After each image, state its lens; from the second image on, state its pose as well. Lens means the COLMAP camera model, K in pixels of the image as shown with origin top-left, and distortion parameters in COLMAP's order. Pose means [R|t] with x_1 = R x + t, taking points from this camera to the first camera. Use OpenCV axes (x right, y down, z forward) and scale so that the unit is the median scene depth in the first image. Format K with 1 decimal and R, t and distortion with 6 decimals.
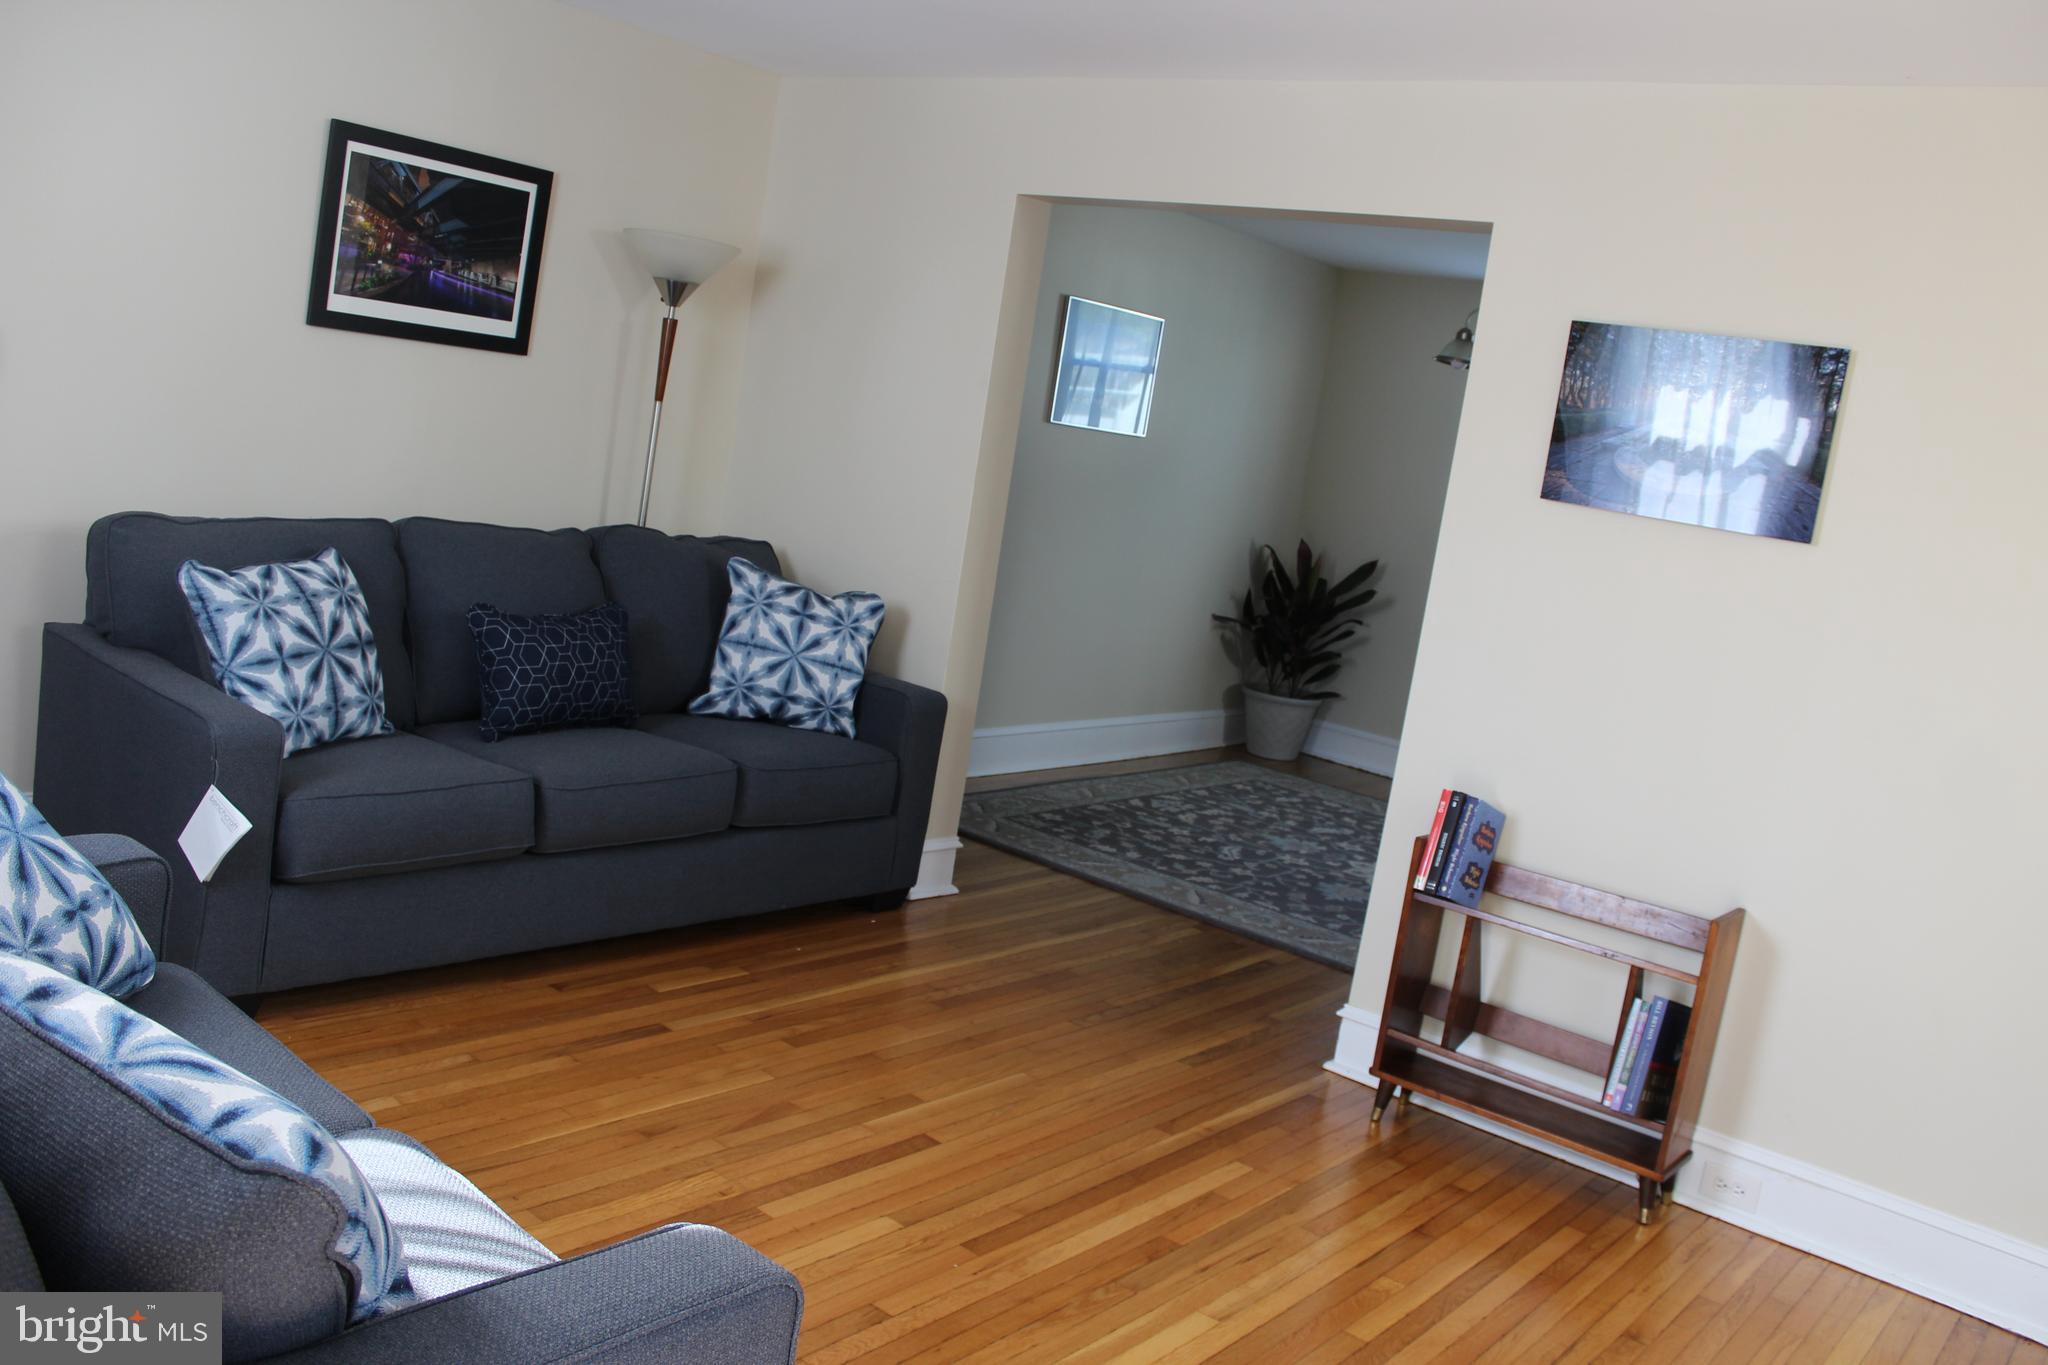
lens RADIAL K [[1692.9, 0, 1015.2], [0, 1692.9, 703.7], [0, 0, 1]] dist [-0.170960, 0.160865]
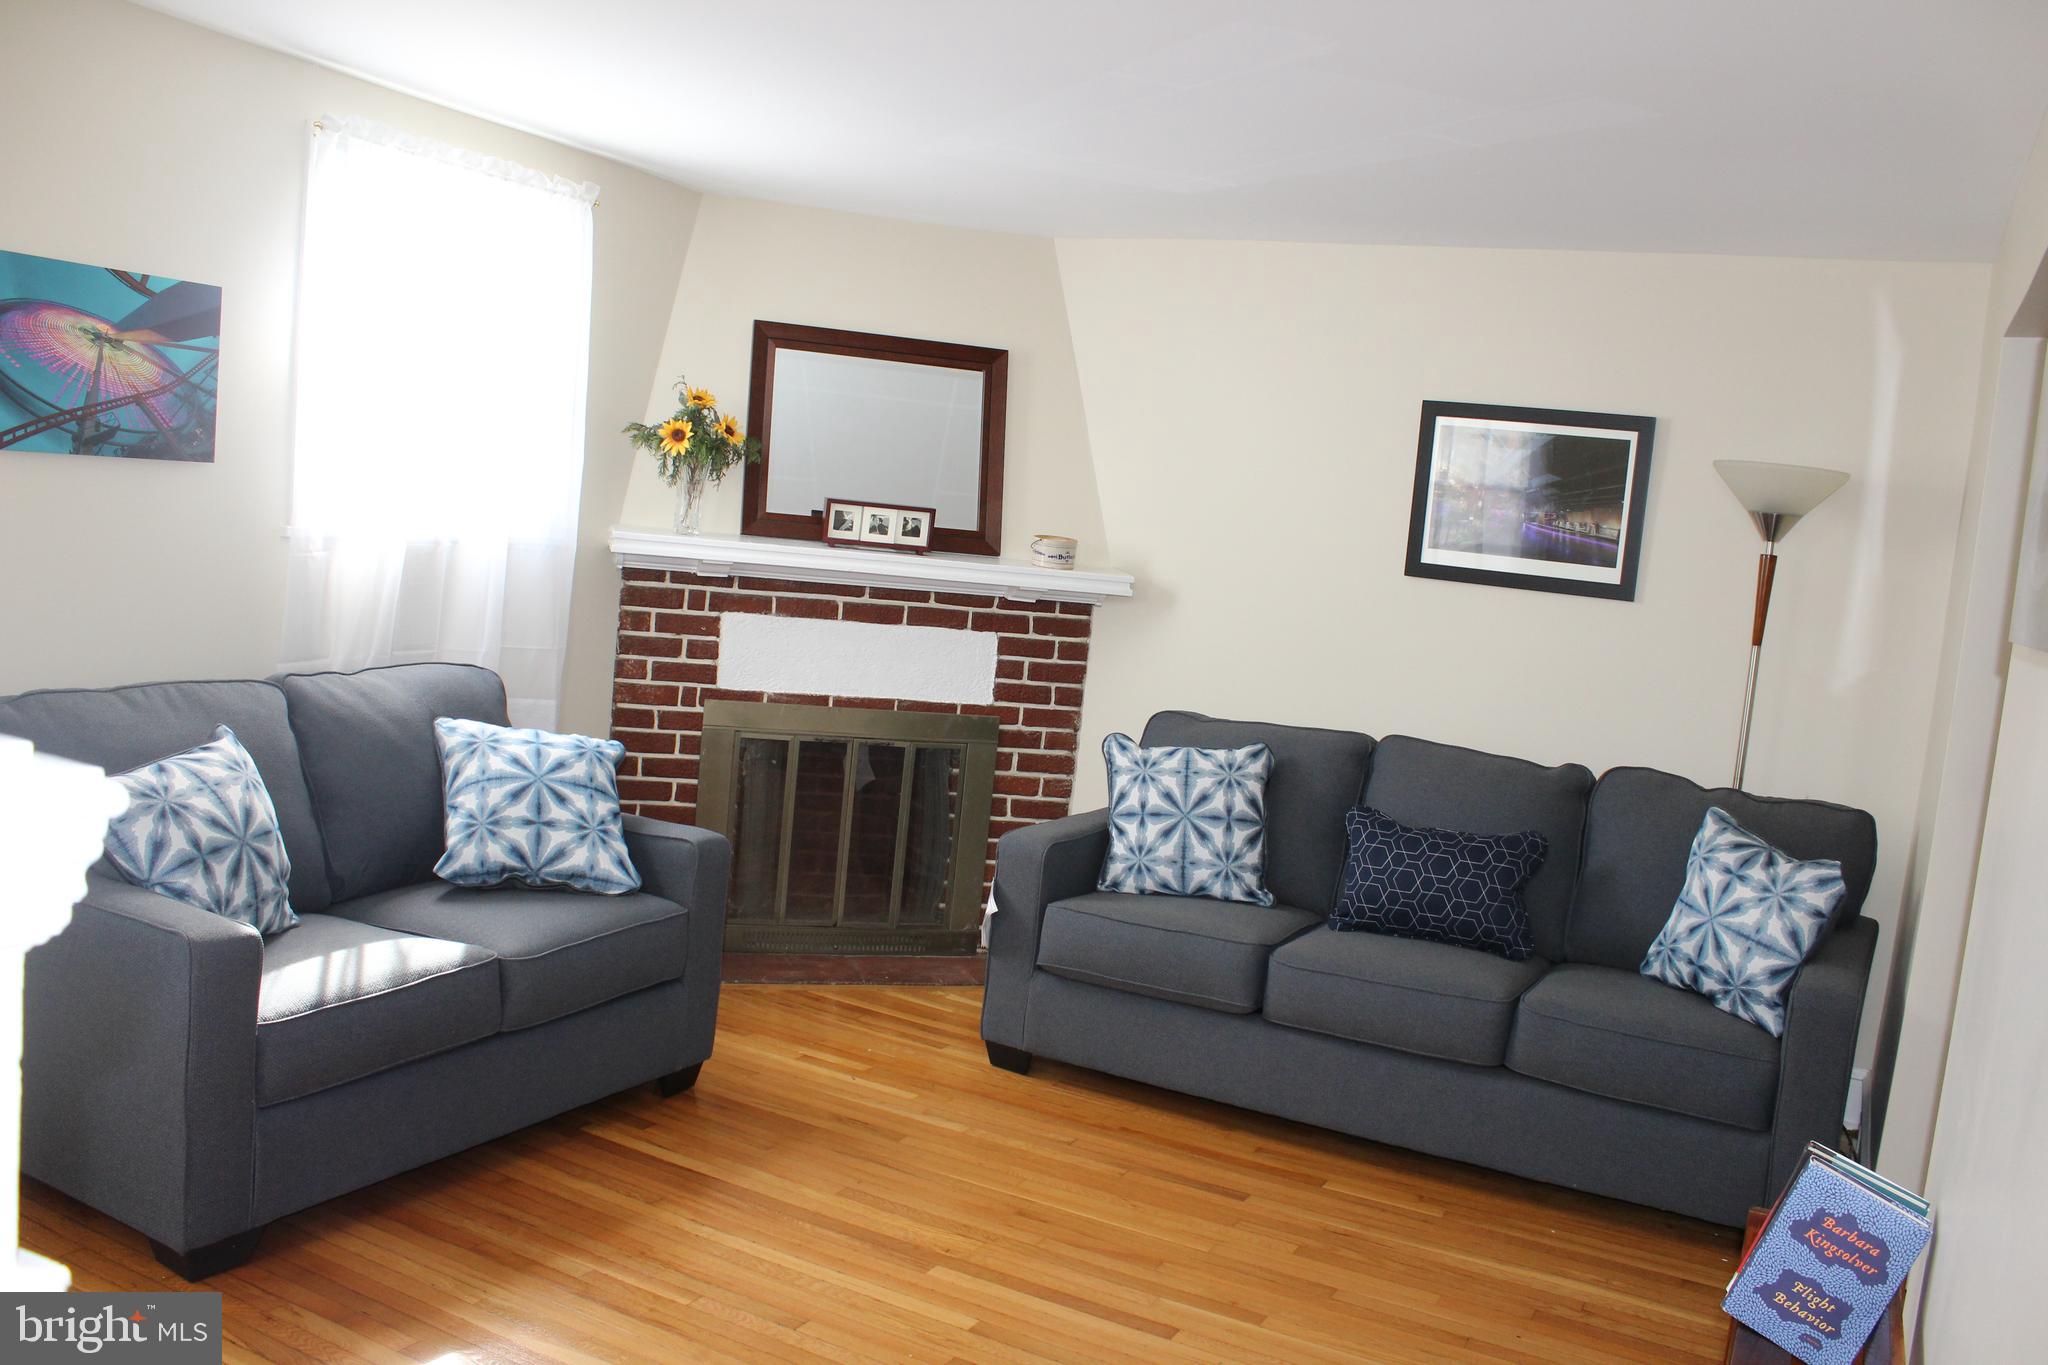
lens RADIAL K [[1692.9, 0, 1015.2], [0, 1692.9, 703.7], [0, 0, 1]] dist [-0.170960, 0.160865]
pose [[0.213586, -0.024234, -0.976624, 0.614585], [-0.223887, 0.971871, -0.073079, 0.005290], [0.950924, 0.234262, 0.202152, 0.477239]]
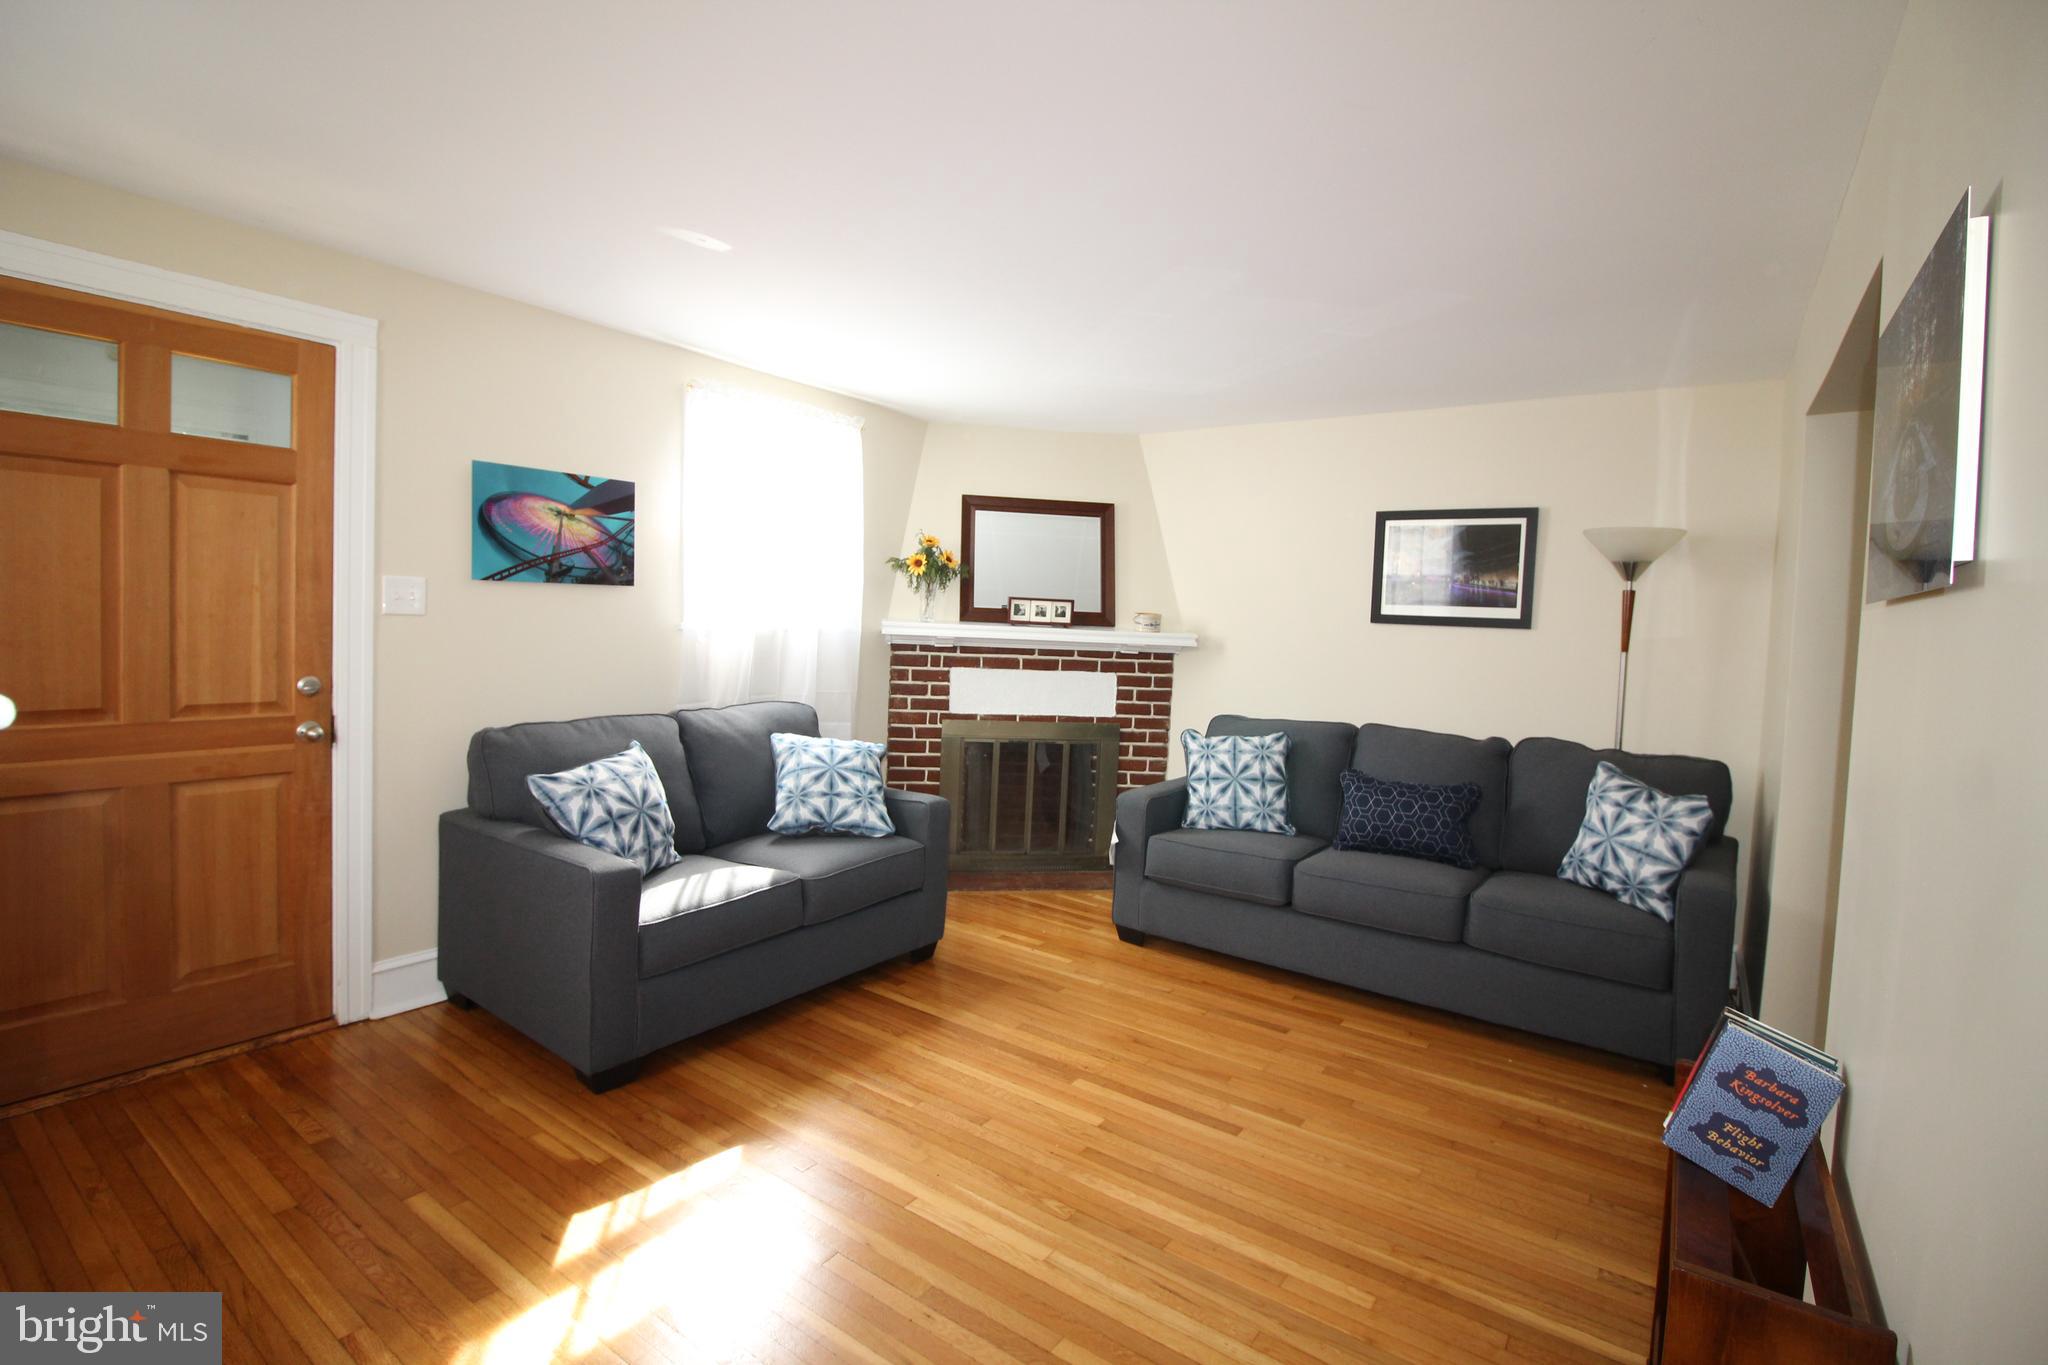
lens RADIAL K [[946.6, 0, 1014.1], [0, 946.6, 661.2], [0, 0, 1]] dist [-0.001646, -0.012699]
pose [[0.071050, -0.101887, -0.992255, 0.540750], [-0.194307, 0.974299, -0.113957, 0.008281], [0.978364, 0.200899, 0.049427, 0.520223]]
